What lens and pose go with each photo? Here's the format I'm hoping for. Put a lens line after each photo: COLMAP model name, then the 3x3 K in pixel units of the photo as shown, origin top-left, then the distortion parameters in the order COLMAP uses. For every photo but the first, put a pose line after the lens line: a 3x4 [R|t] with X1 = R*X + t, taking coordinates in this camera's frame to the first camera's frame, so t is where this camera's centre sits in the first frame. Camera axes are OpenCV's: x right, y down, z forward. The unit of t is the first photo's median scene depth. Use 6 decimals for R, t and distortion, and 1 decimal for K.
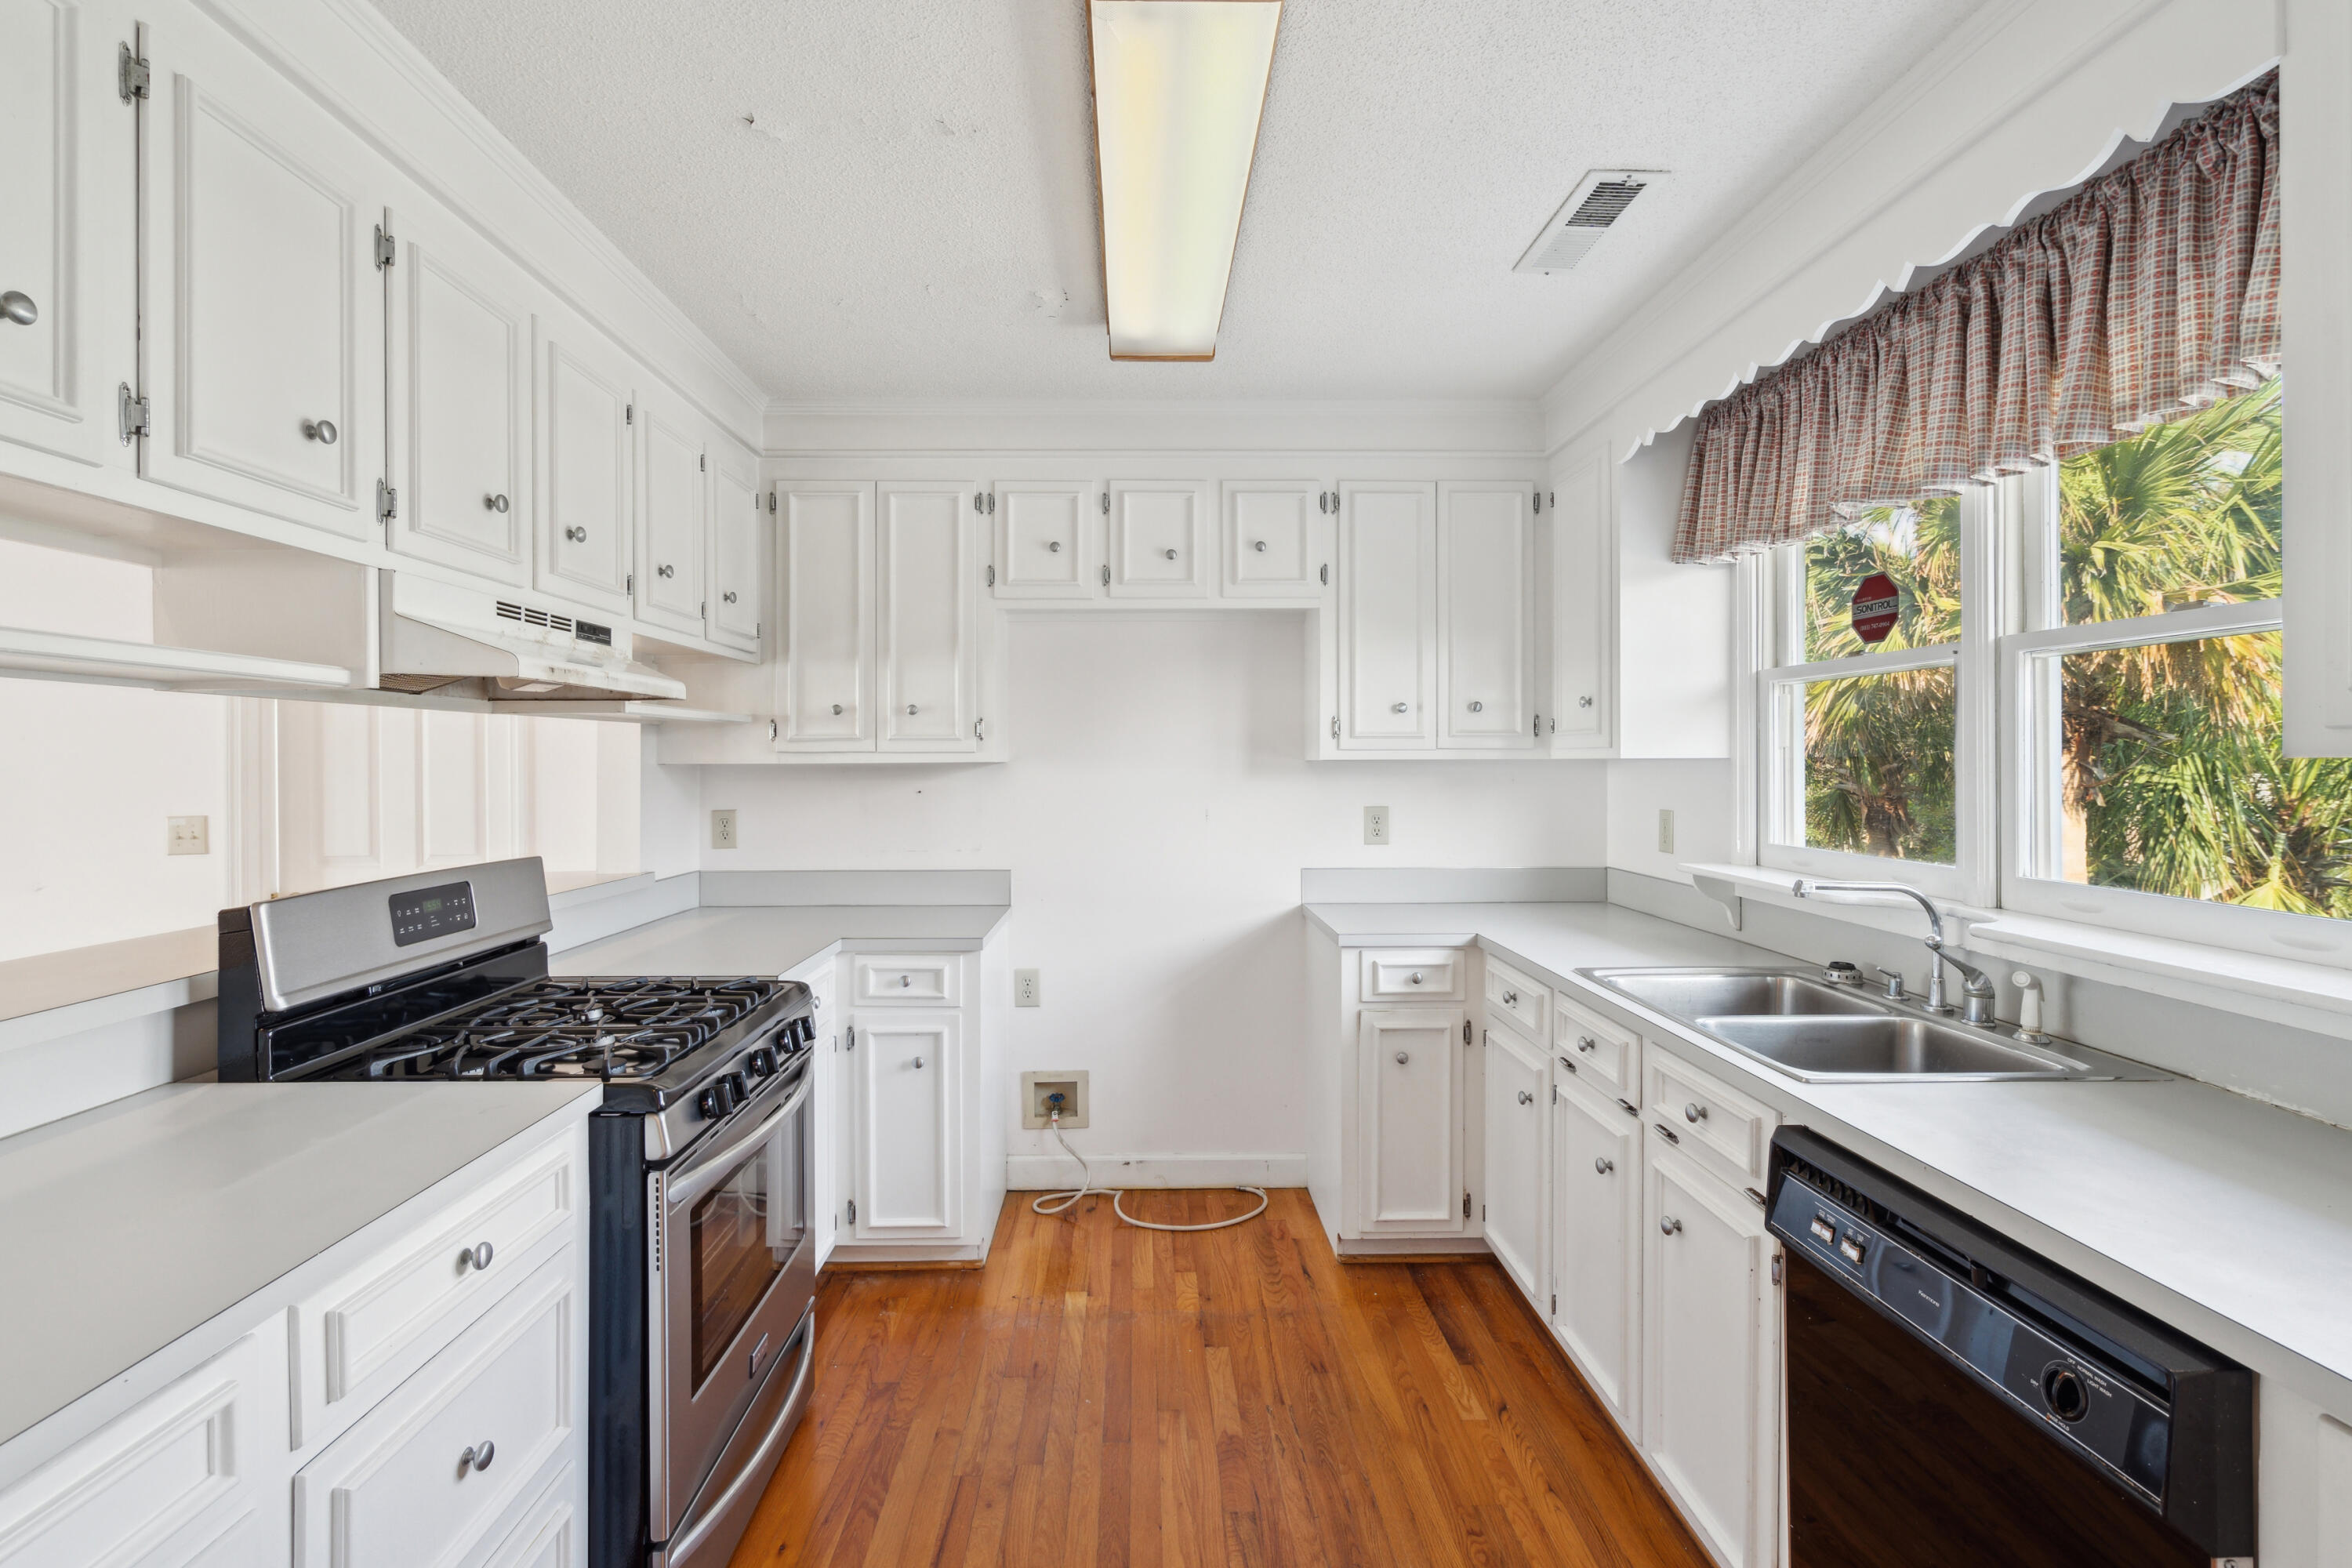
lens RADIAL K [[1081.9, 0, 1174.3], [0, 1081.9, 764.9], [0, 0, 1]] dist [-0.007502, 0.001731]
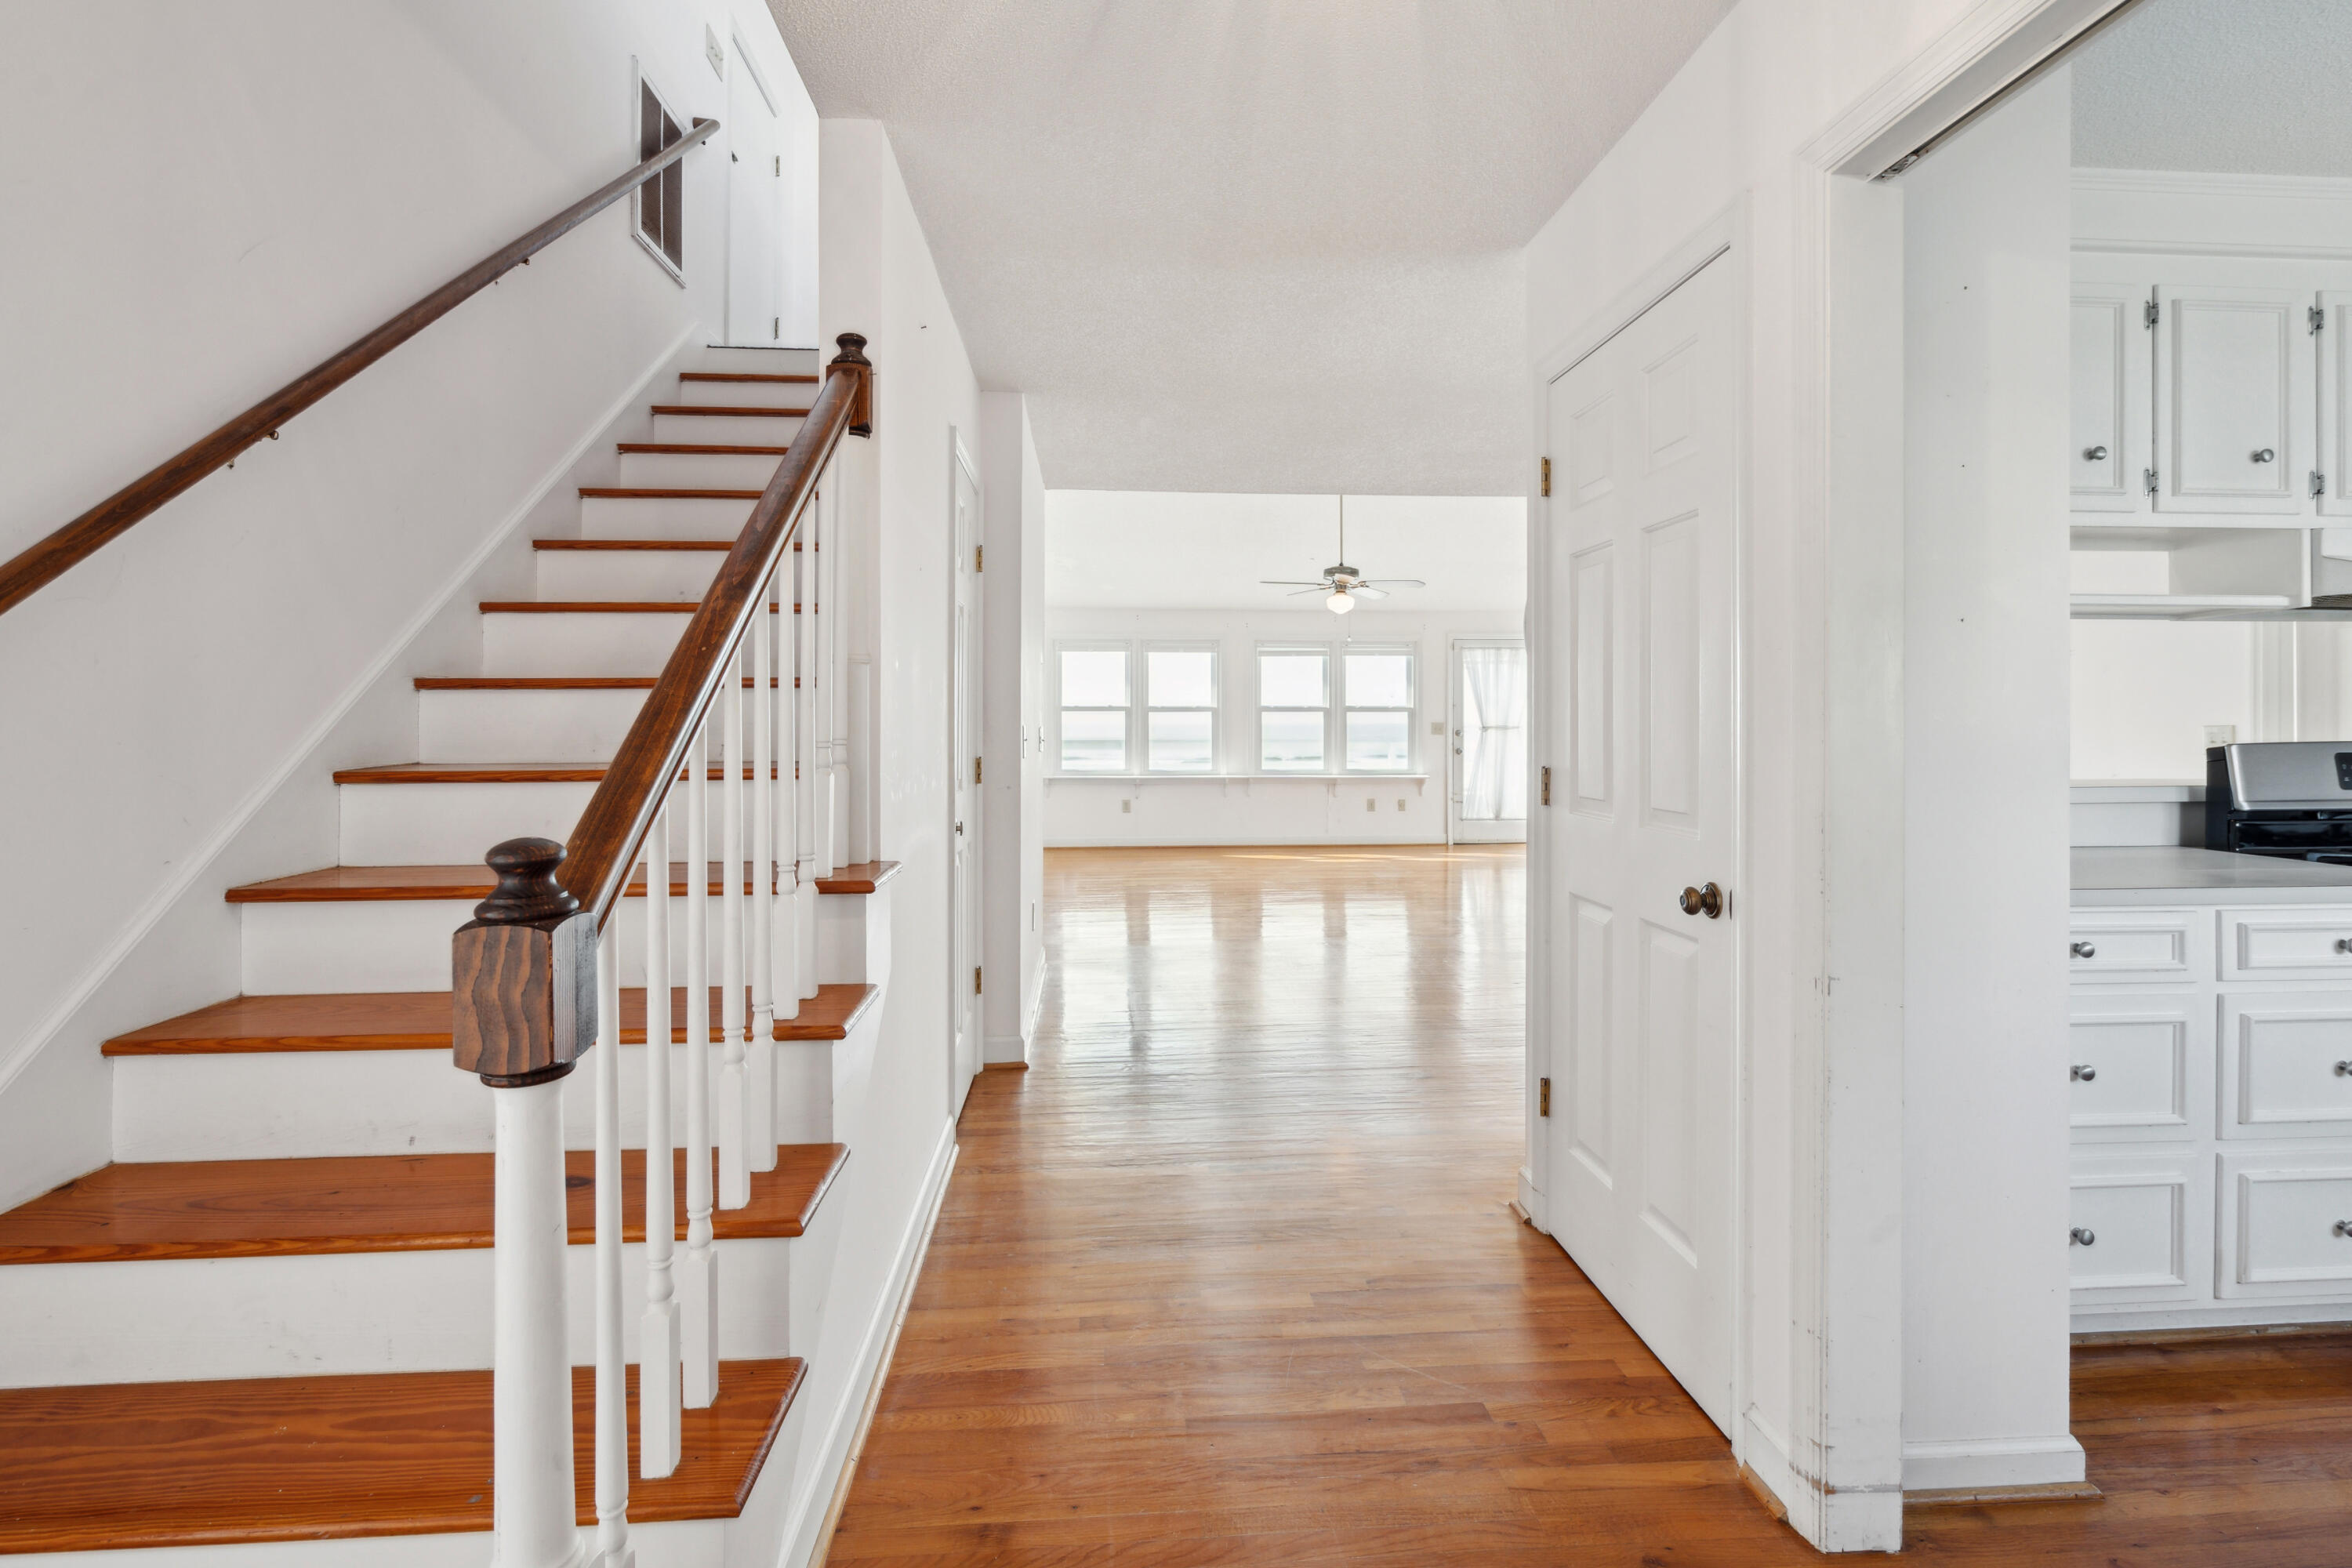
lens RADIAL K [[1081.9, 0, 1166.7], [0, 1081.9, 718.1], [0, 0, 1]] dist [-0.007502, 0.001731]
pose [[0.032806, 0.000189, -0.999462, 0.753883], [-0.003448, 0.999994, 0.000076, 0.094842], [0.999456, 0.003444, 0.032806, -0.694764]]
